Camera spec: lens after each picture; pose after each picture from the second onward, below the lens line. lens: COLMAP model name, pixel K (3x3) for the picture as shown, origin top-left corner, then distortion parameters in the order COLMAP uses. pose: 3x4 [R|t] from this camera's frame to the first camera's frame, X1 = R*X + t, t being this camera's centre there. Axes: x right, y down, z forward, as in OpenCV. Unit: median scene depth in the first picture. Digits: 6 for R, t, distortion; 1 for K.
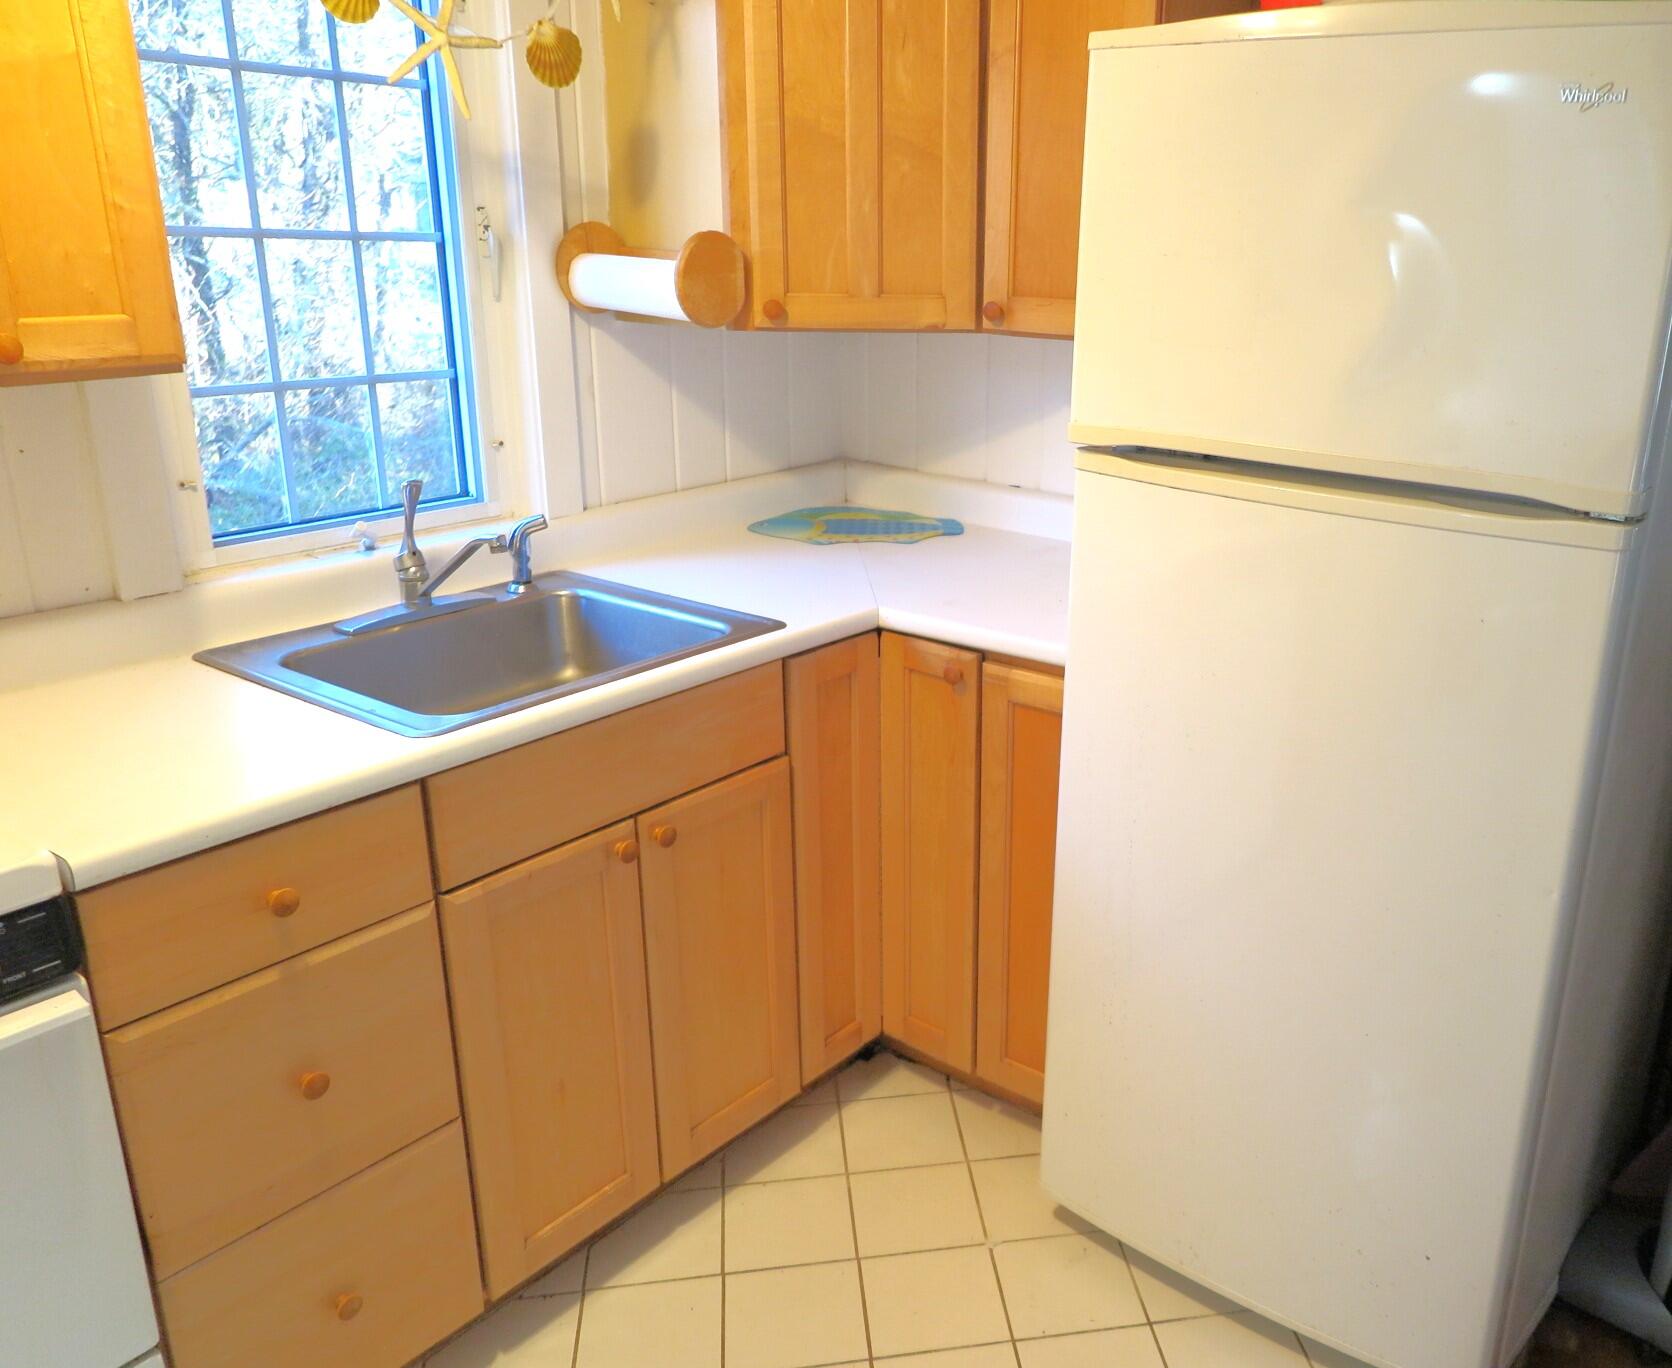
lens RADIAL K [[1409.0, 0, 1037.4], [0, 1409.0, 682.0], [0, 0, 1]] dist [-0.020936, 0.012181]
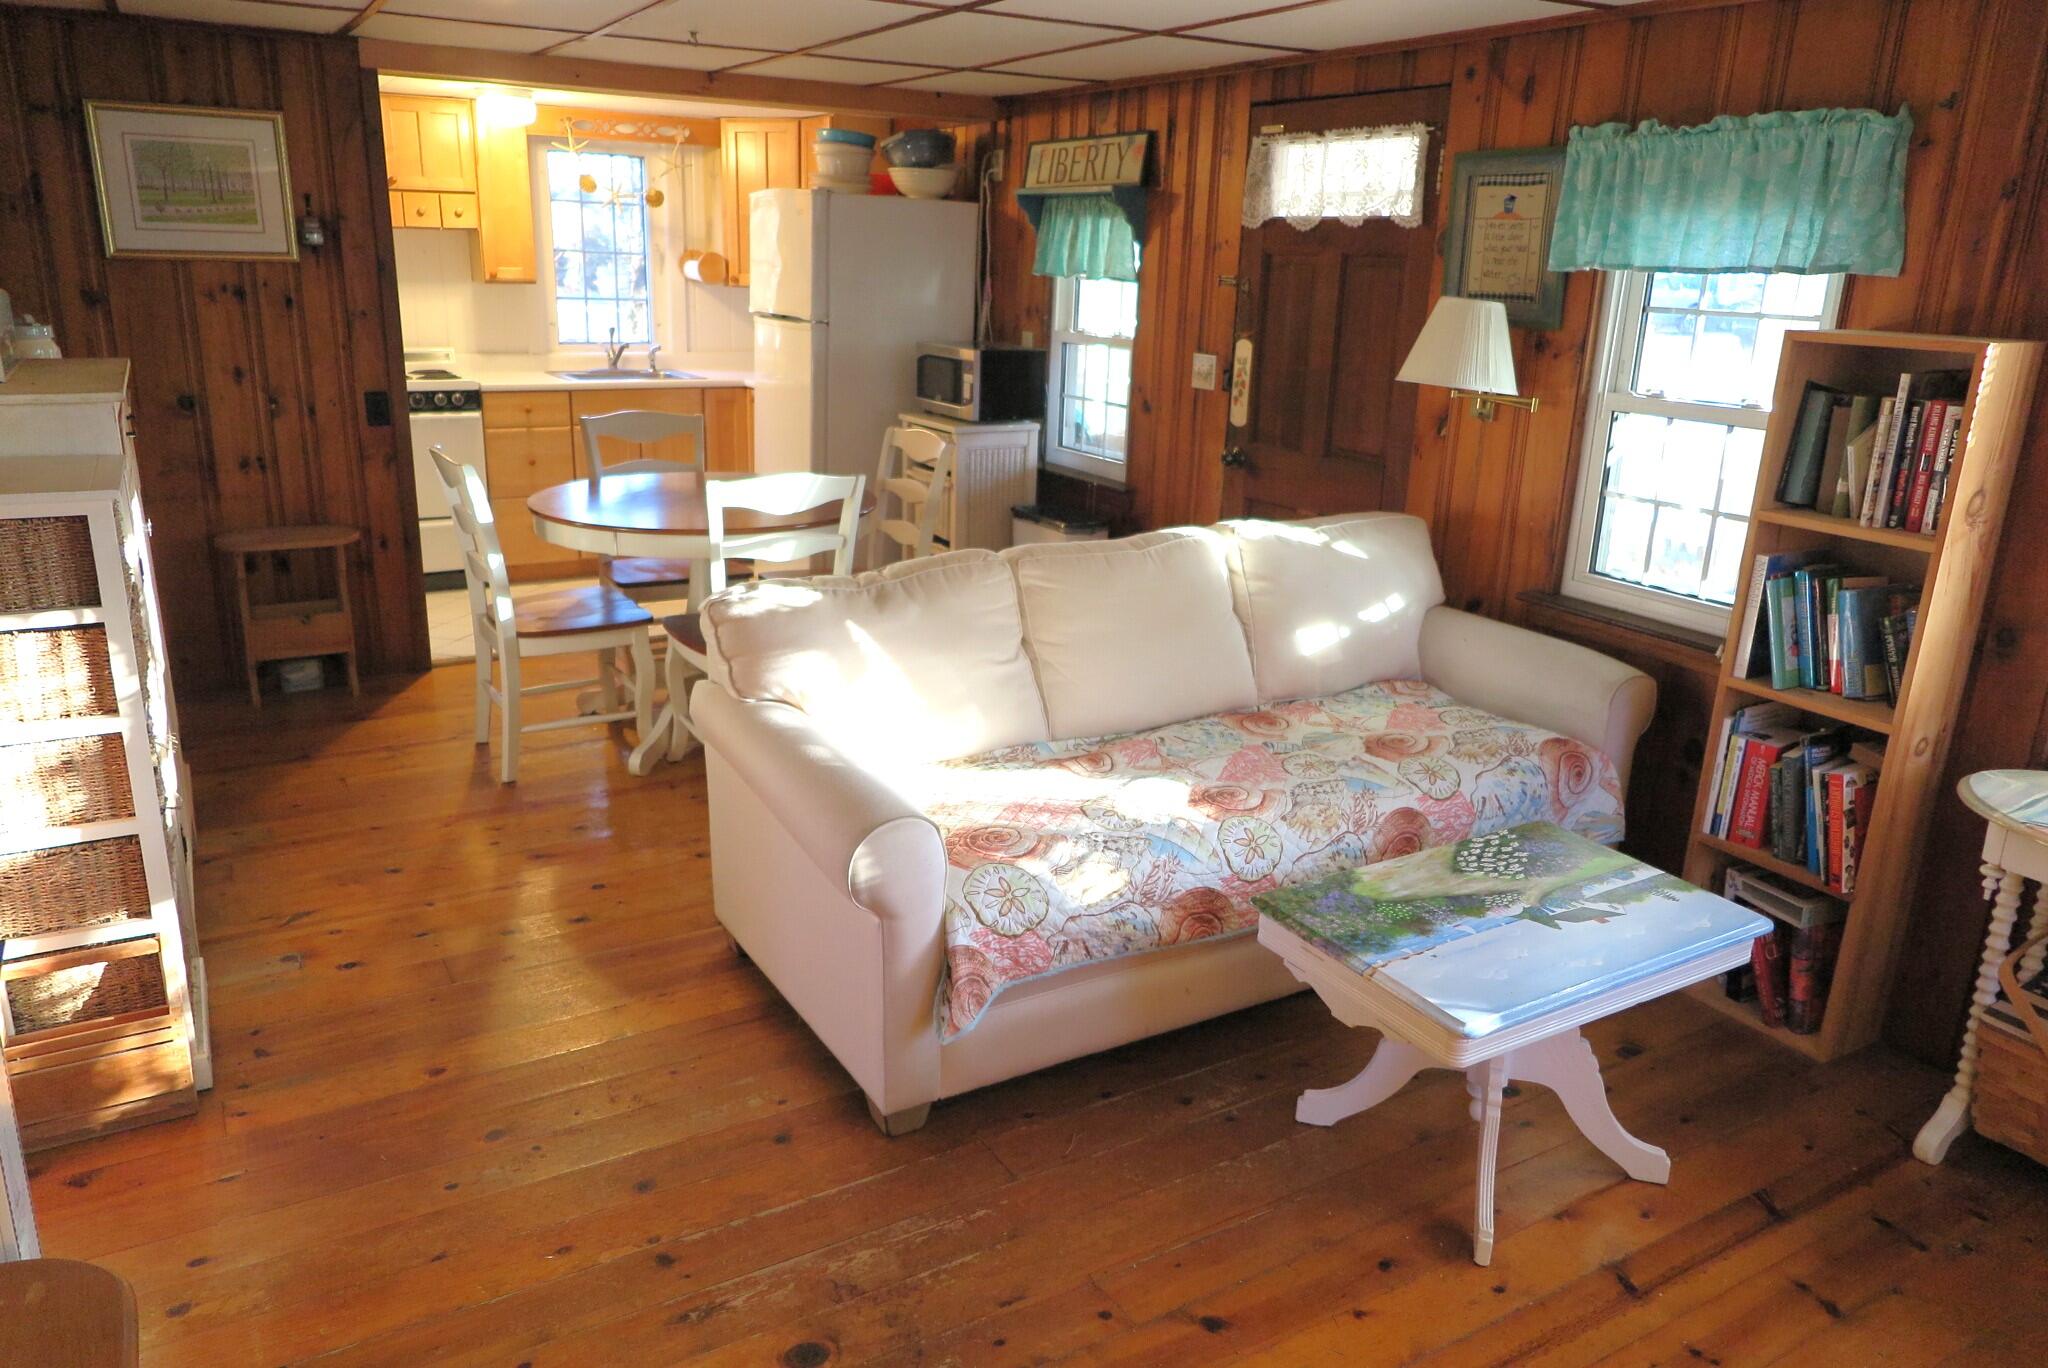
lens RADIAL K [[1413.1, 0, 1025.0], [0, 1413.1, 690.6], [0, 0, 1]] dist [-0.015141, 0.010109]
pose [[0.907673, 0.126105, -0.400285, 1.737896], [-0.141018, 0.989976, -0.007886, 0.548927], [0.395278, 0.063605, 0.916357, -1.473713]]
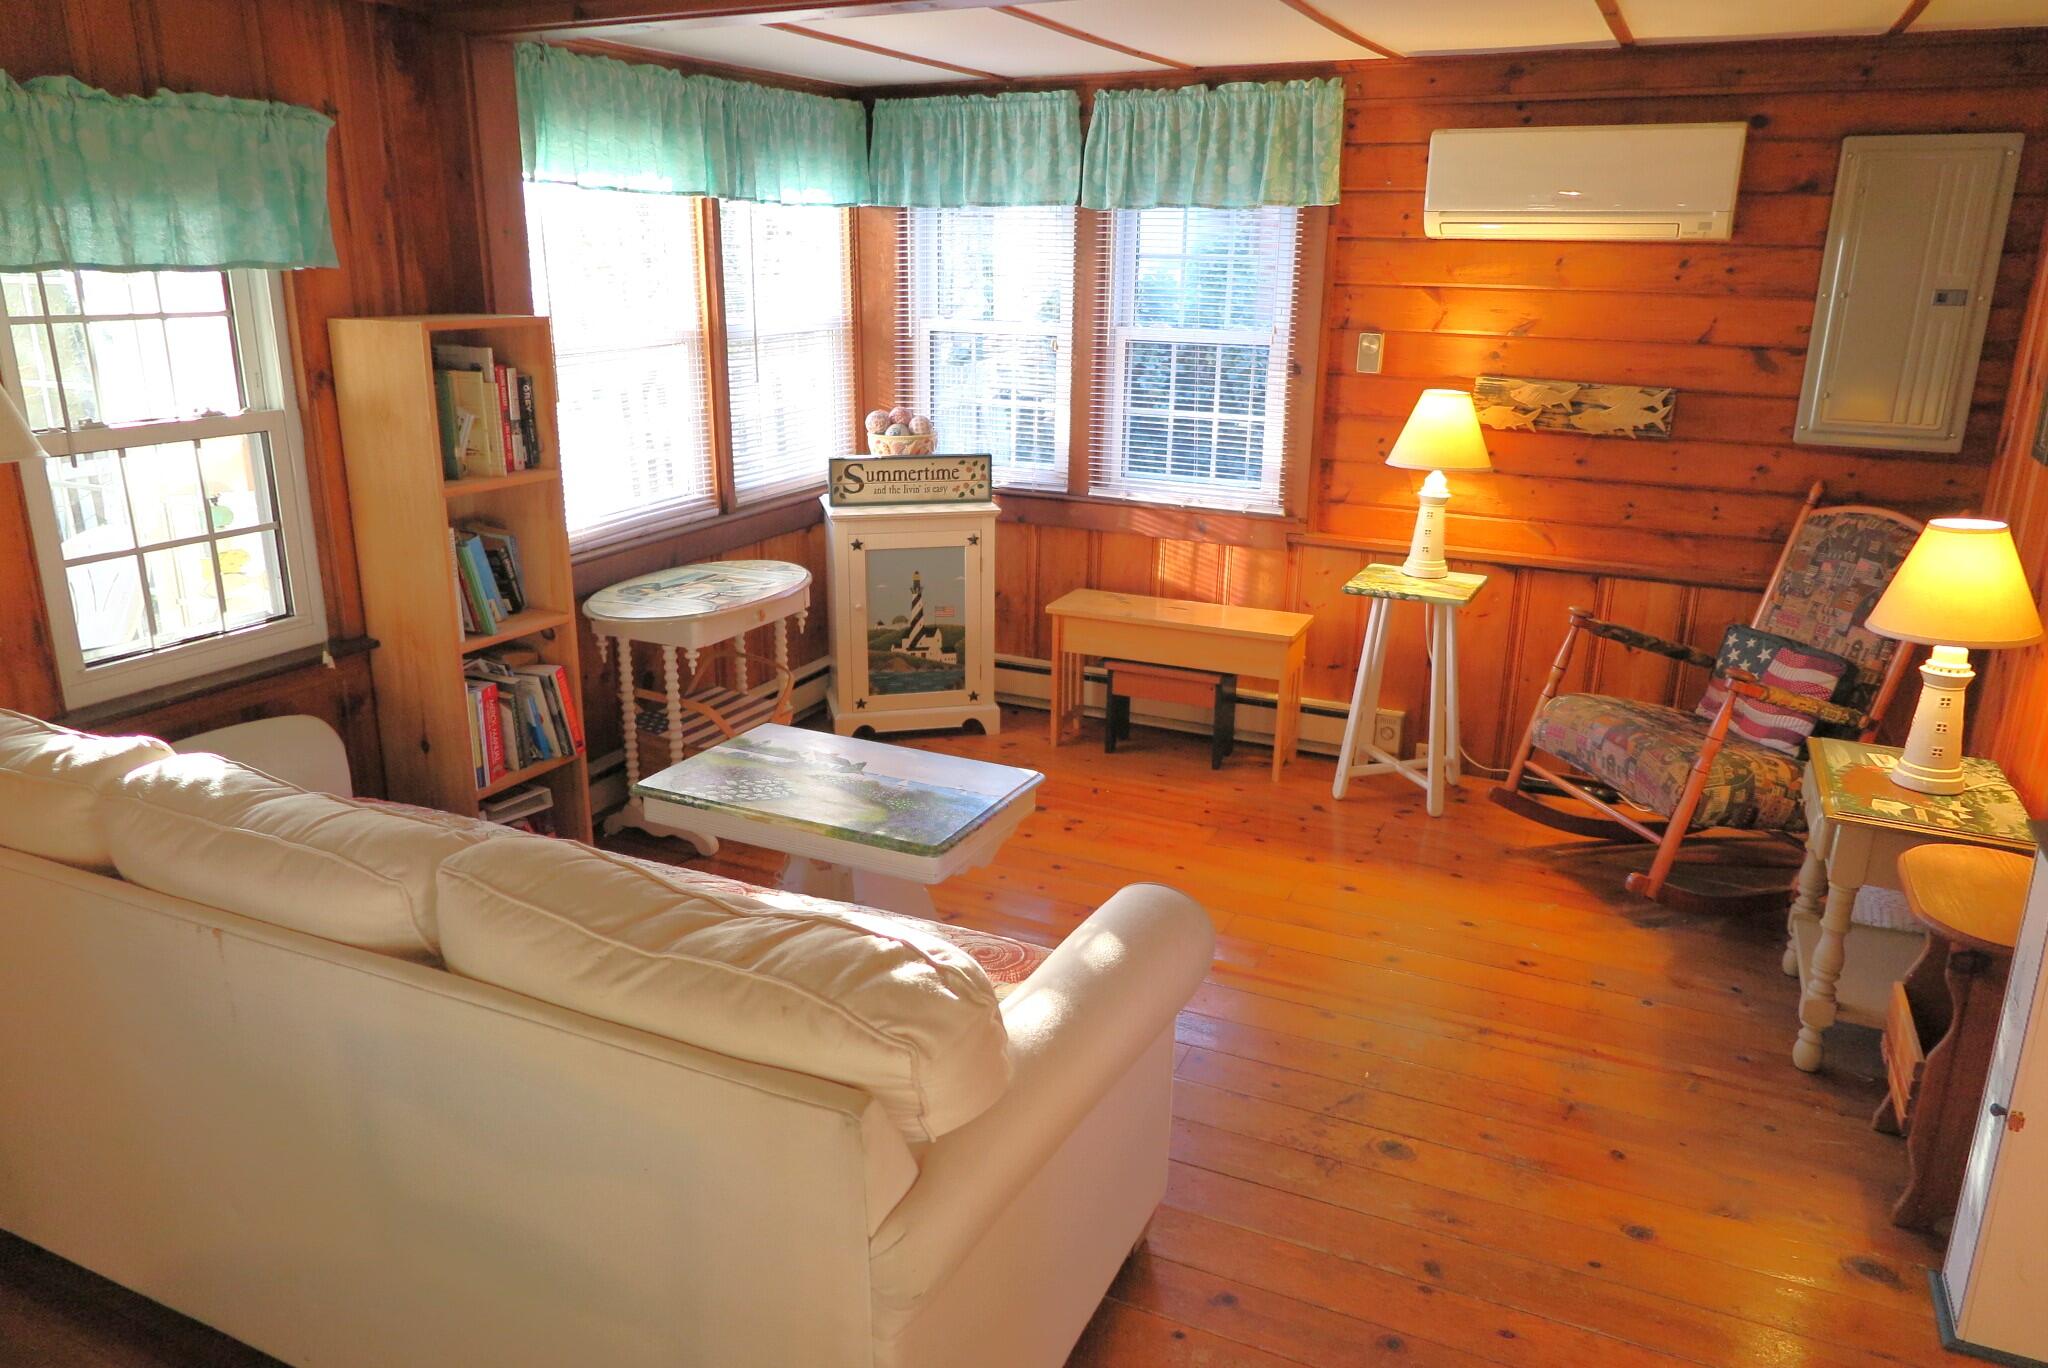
lens RADIAL K [[1413.1, 0, 1017.1], [0, 1413.1, 683.0], [0, 0, 1]] dist [-0.015141, 0.010109]
pose [[-0.155994, -0.309589, 0.937987, 0.361977], [0.305570, 0.887905, 0.343878, 0.144895], [-0.939305, 0.340263, -0.043906, -0.444922]]
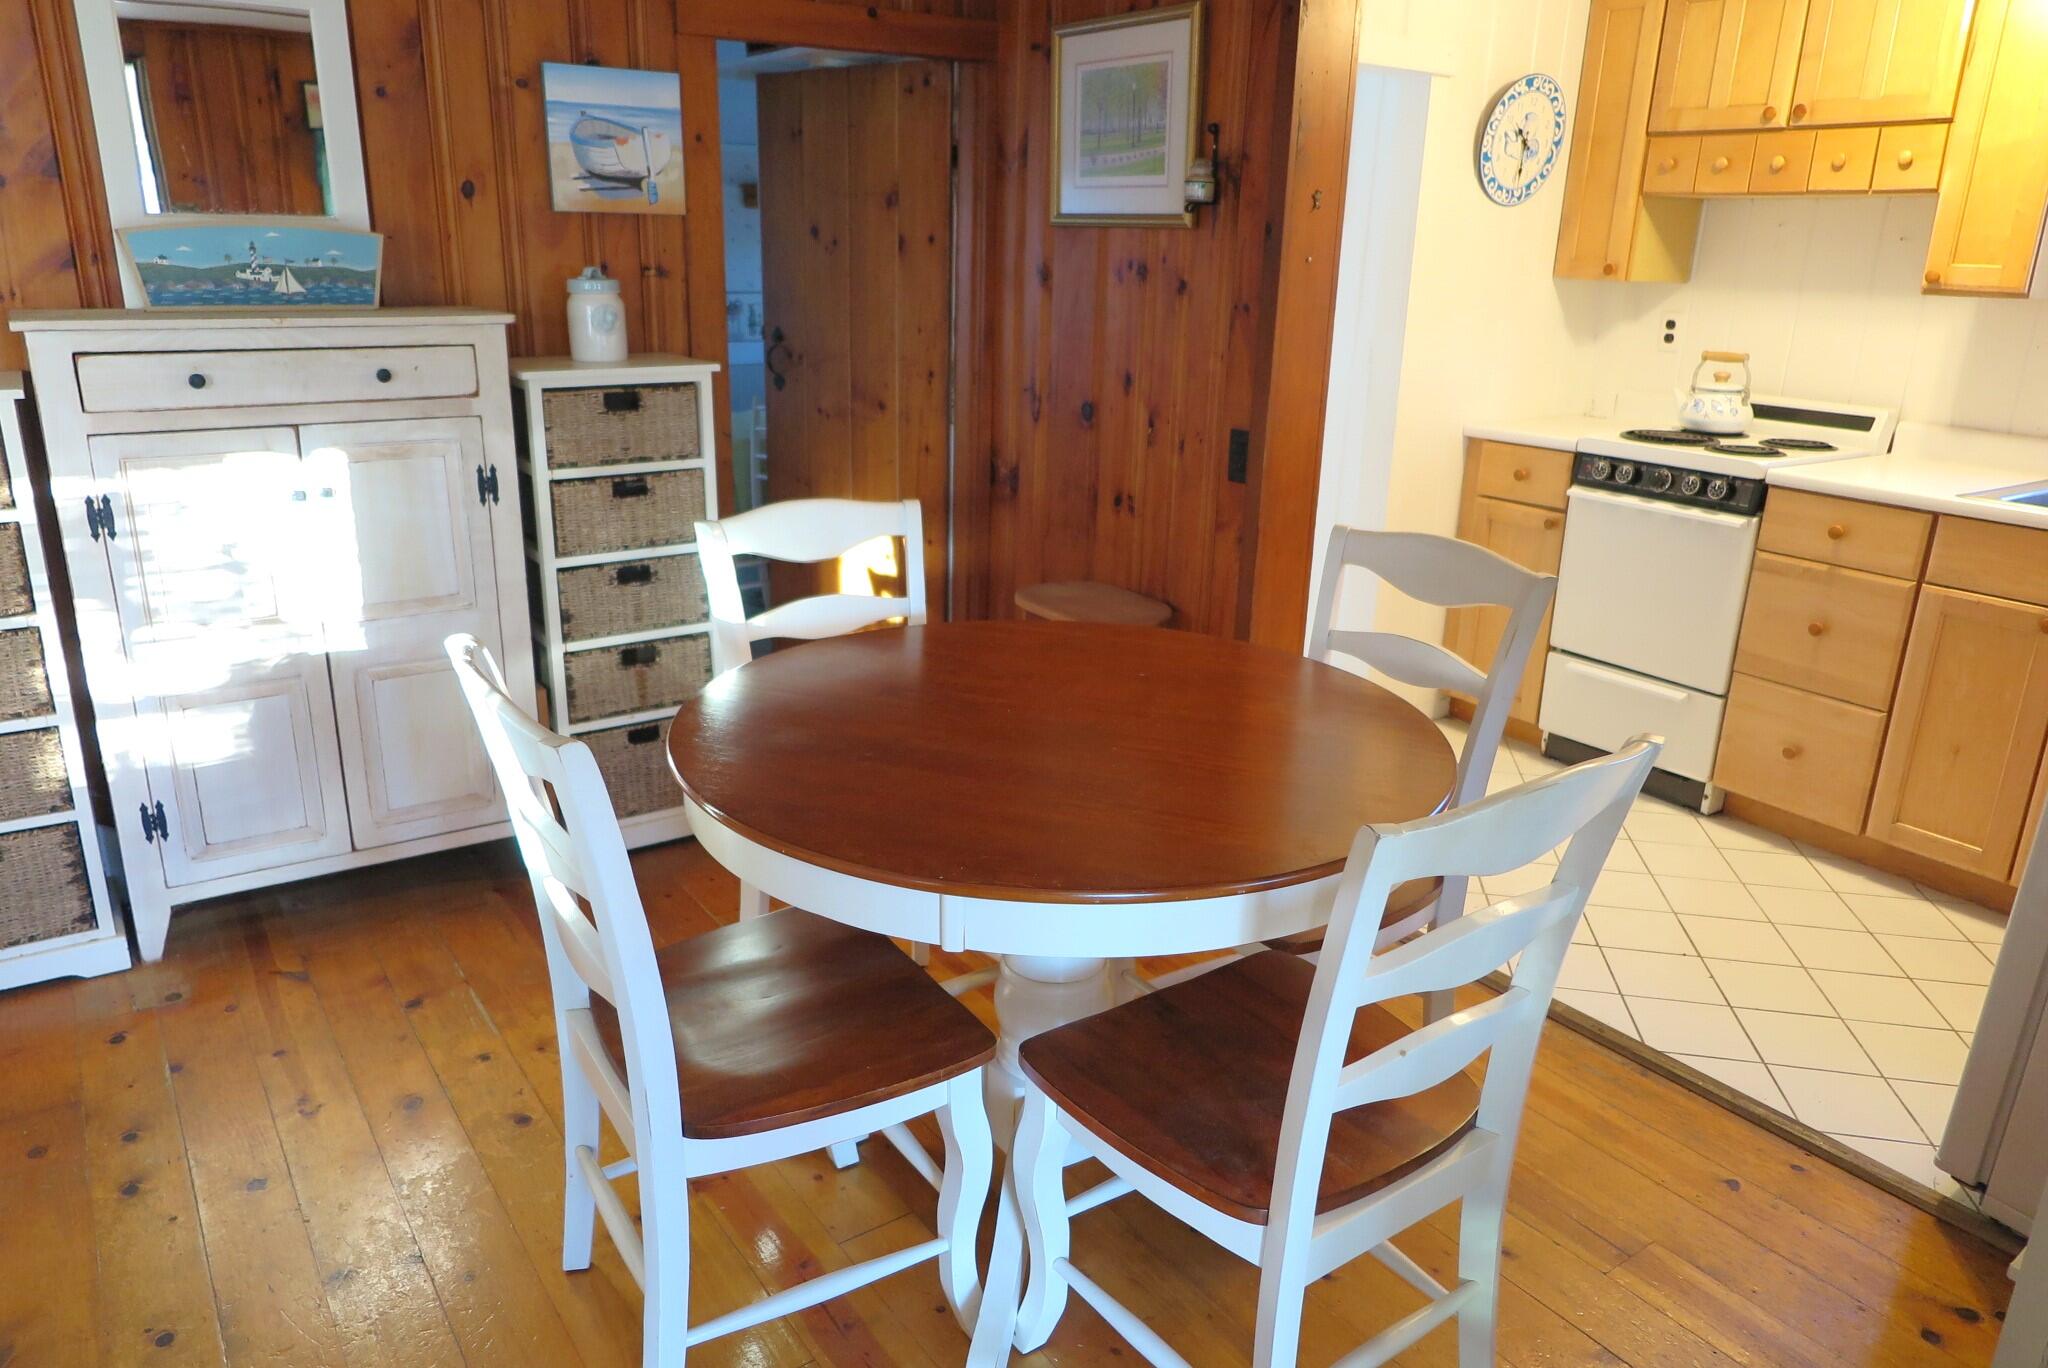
lens RADIAL K [[1413.1, 0, 1026.9], [0, 1413.1, 693.0], [0, 0, 1]] dist [-0.015141, 0.010109]
pose [[-0.363953, 0.255633, -0.895650, 1.295283], [-0.330344, 0.863661, 0.380740, -0.027563], [0.870868, 0.434444, -0.229886, 0.363096]]
